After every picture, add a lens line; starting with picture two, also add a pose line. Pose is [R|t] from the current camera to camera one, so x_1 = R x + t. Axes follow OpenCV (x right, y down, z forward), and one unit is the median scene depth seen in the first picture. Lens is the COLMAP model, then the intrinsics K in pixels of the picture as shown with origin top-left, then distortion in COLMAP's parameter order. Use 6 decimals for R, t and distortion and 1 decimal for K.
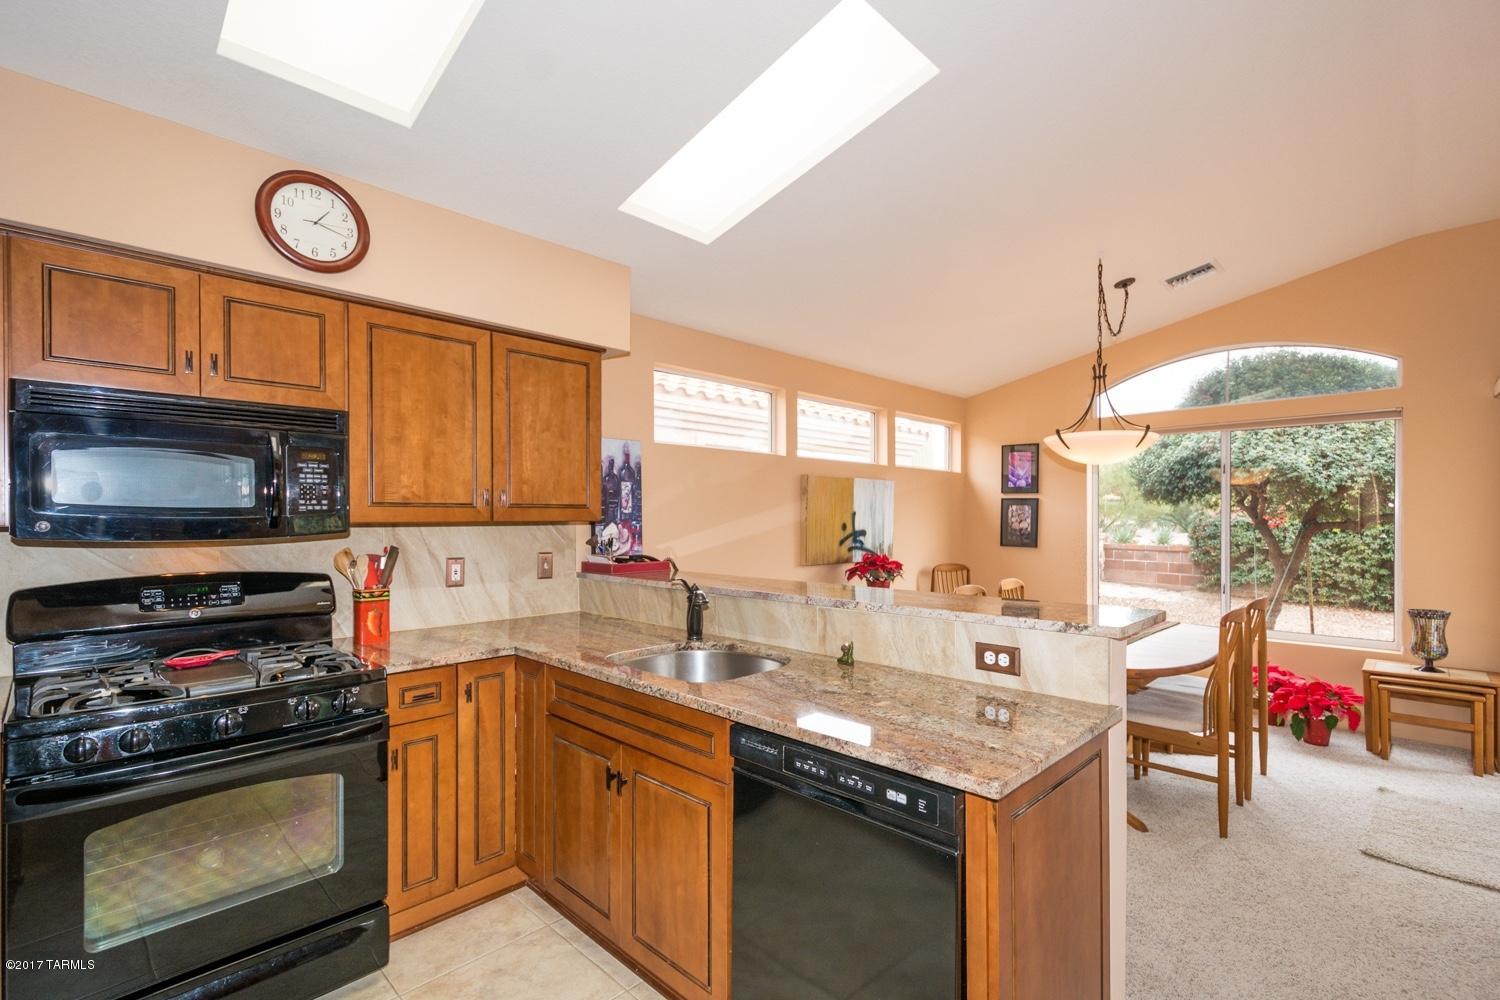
lens RADIAL K [[670.2, 0, 764.9], [0, 670.2, 517.7], [0, 0, 1]] dist [0.019938, -0.012483]
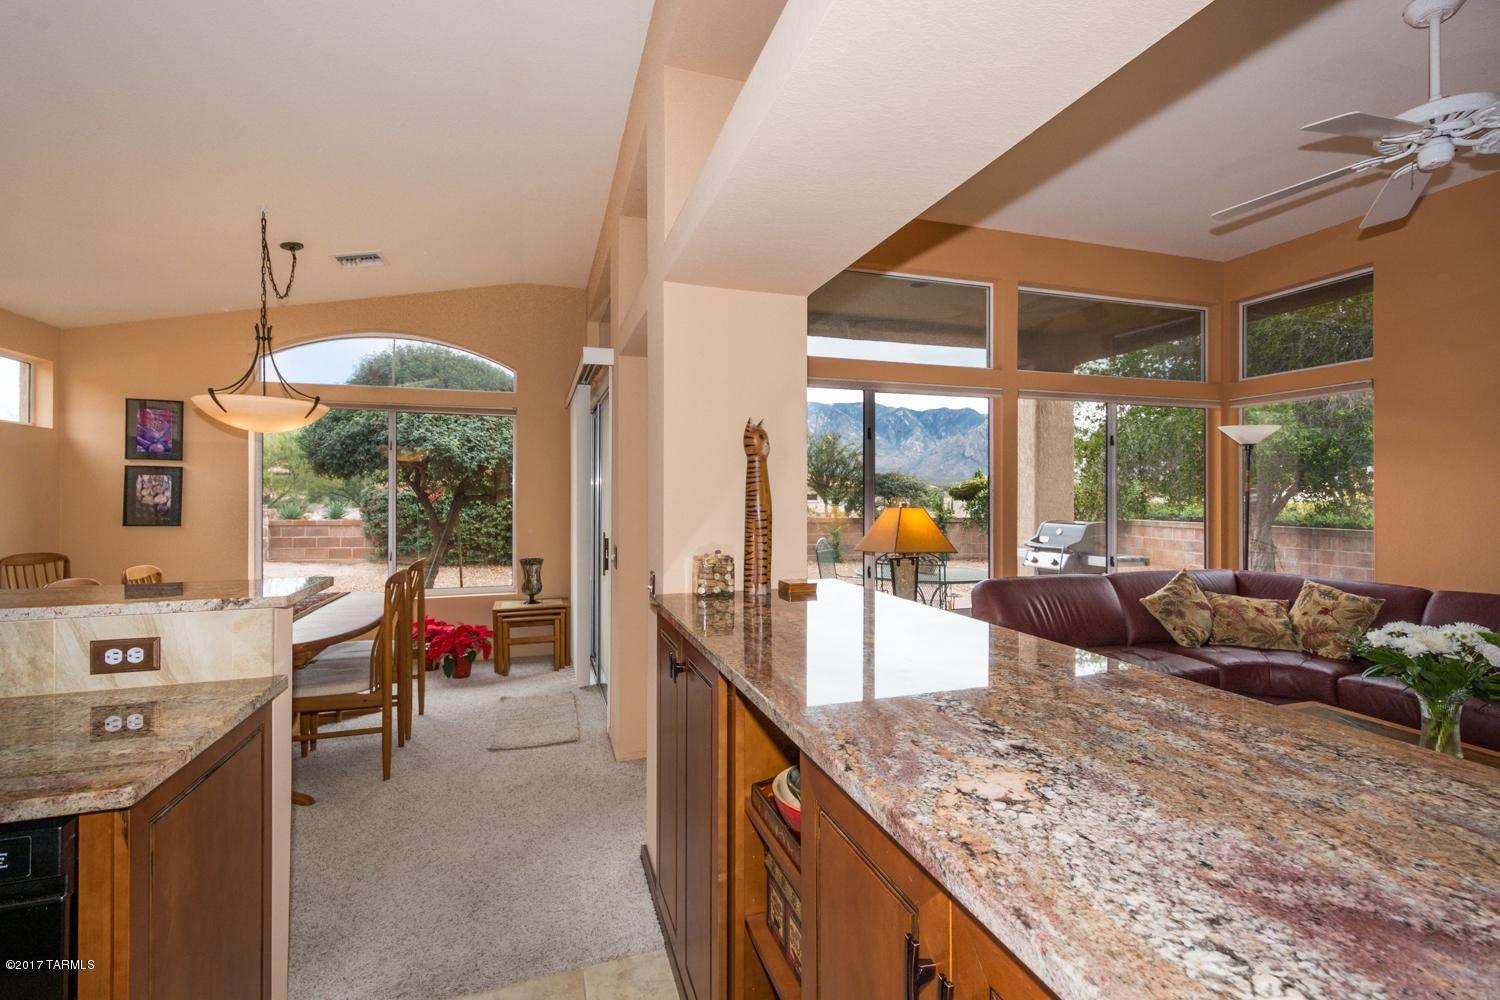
lens RADIAL K [[675.5, 0, 761.9], [0, 675.5, 493.5], [0, 0, 1]] dist [0.005874, -0.000296]
pose [[0.457873, 0.001073, 0.889017, -0.021738], [-0.002096, 0.999998, -0.000127, 0.004218], [-0.889015, -0.001805, 0.457874, -0.044706]]
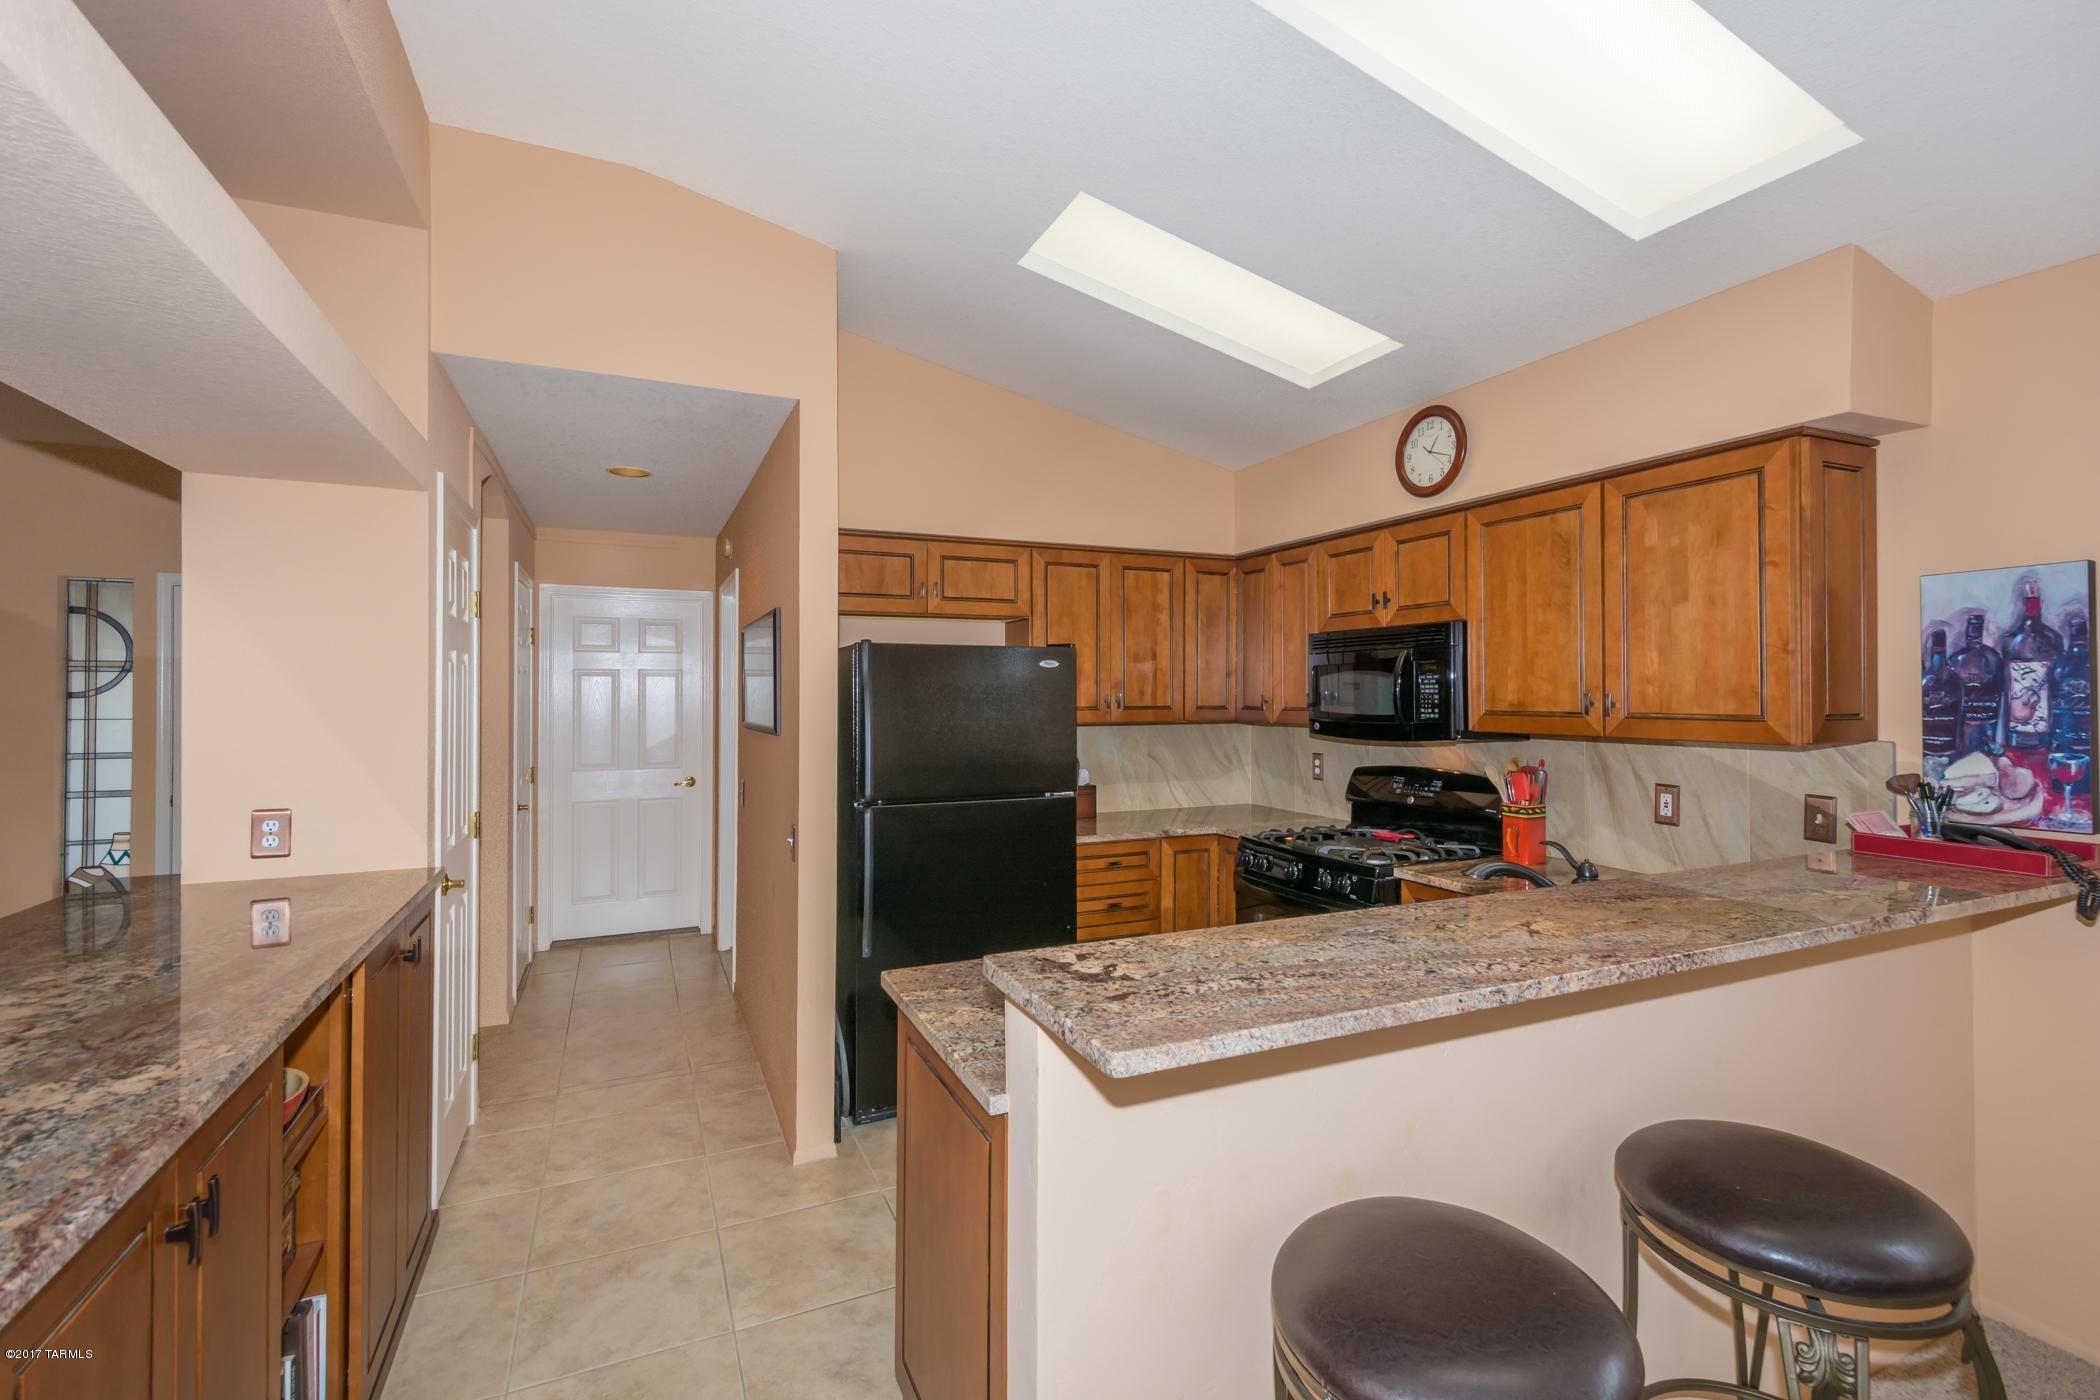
lens RADIAL K [[930.2, 0, 1070.0], [0, 930.2, 699.9], [0, 0, 1]] dist [0.003630, 0.000280]
pose [[-0.355318, 0.009221, -0.934700, 0.601076], [0.002689, 0.999957, 0.008842, -0.036068], [0.934741, 0.000629, -0.355328, 0.643452]]
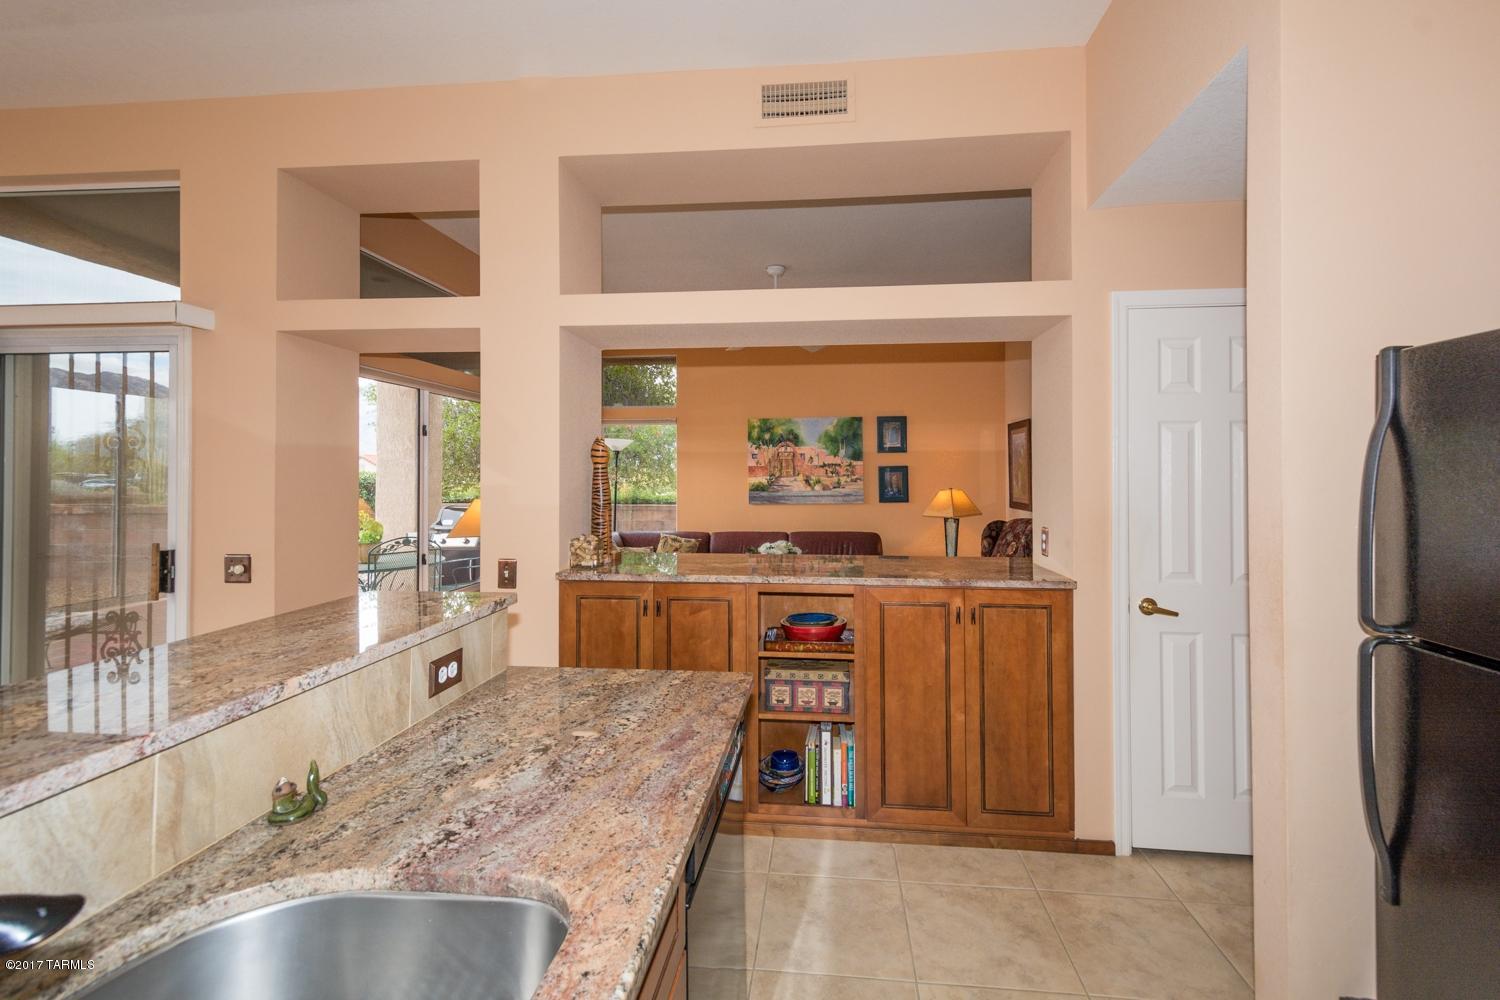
lens RADIAL K [[661.4, 0, 760.4], [0, 661.4, 470.3], [0, 0, 1]] dist [0.010284, -0.000087]
pose [[-0.613455, 0.009098, 0.789678, -0.281877], [0.000665, 0.999939, -0.011004, -0.013702], [-0.789730, -0.006225, -0.613423, 0.640610]]
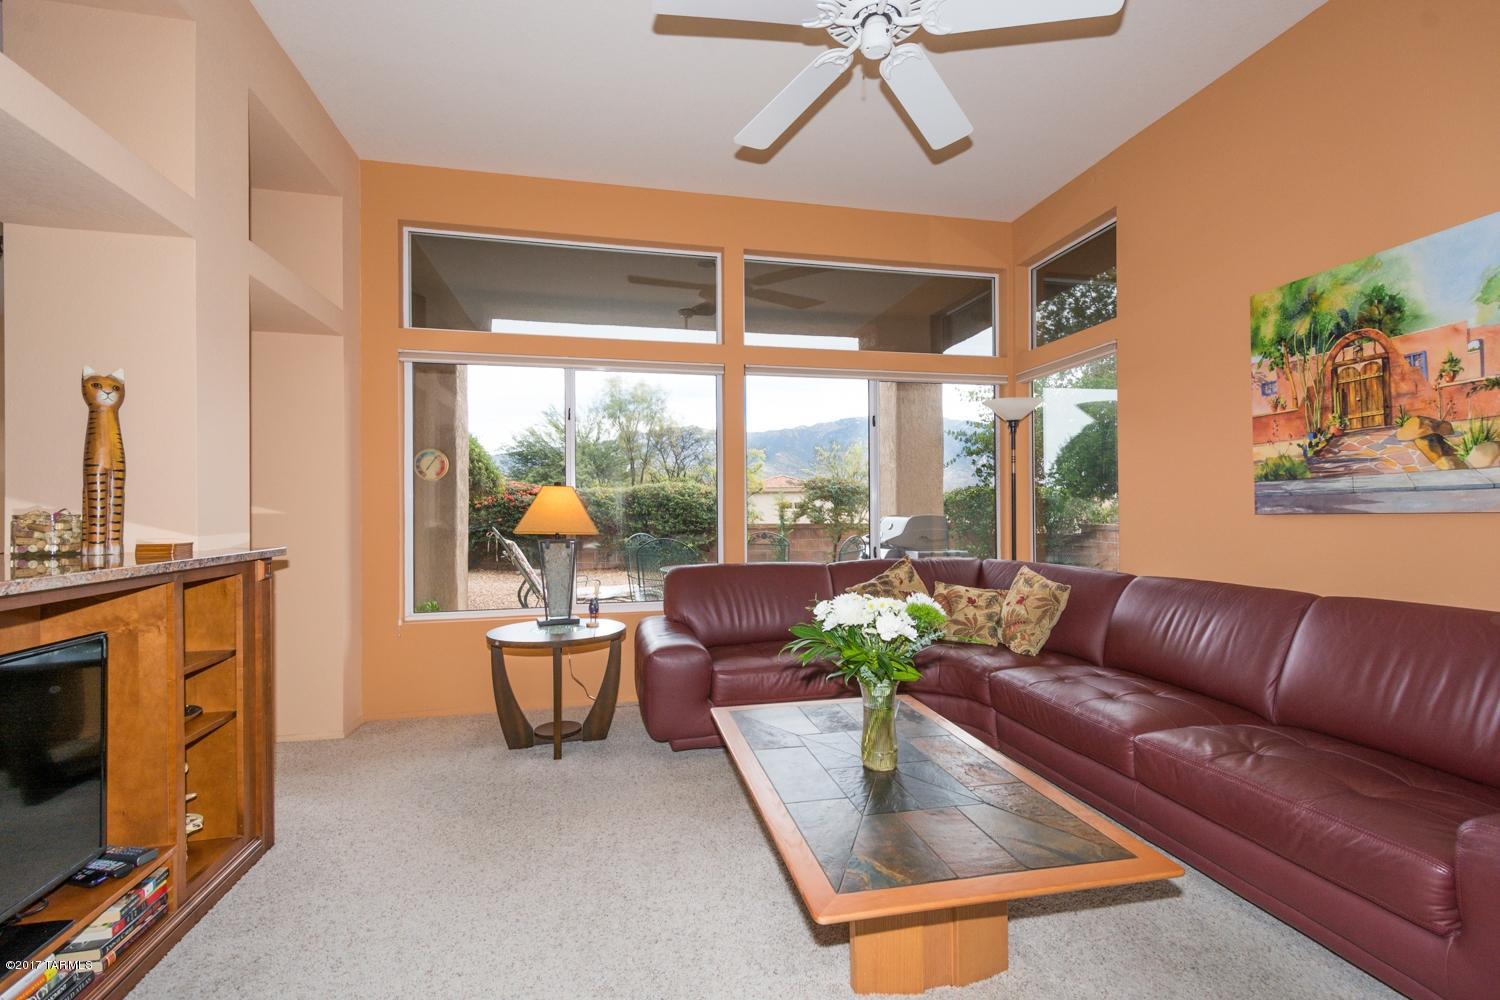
lens RADIAL K [[672.3, 0, 752.9], [0, 672.3, 501.4], [0, 0, 1]] dist [0.003568, 0.000404]
pose [[0.550263, 0.008172, 0.834951, 0.372847], [0.003868, 0.999916, -0.012336, 0.064059], [-0.834982, 0.010018, 0.550185, -0.576667]]
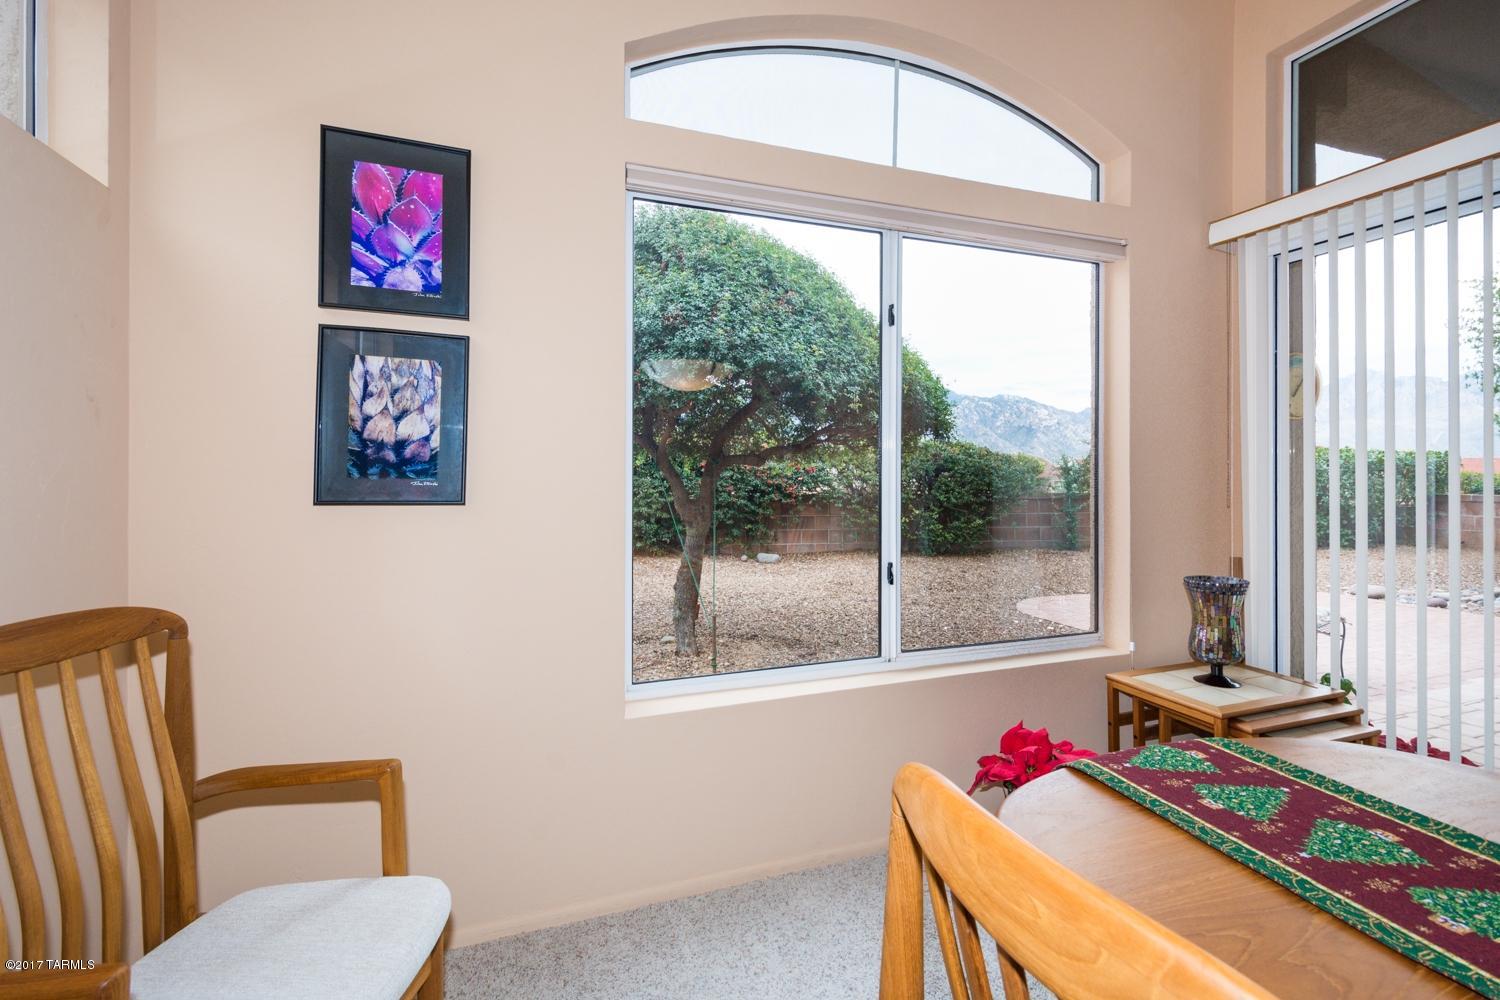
lens RADIAL K [[661.4, 0, 760.4], [0, 661.4, 470.3], [0, 0, 1]] dist [0.010284, -0.000087]
pose [[0.435398, 0.003423, 0.900231, 0.332118], [-0.000465, 0.999993, -0.003578, 0.051123], [-0.900238, 0.001139, 0.435397, 1.263563]]
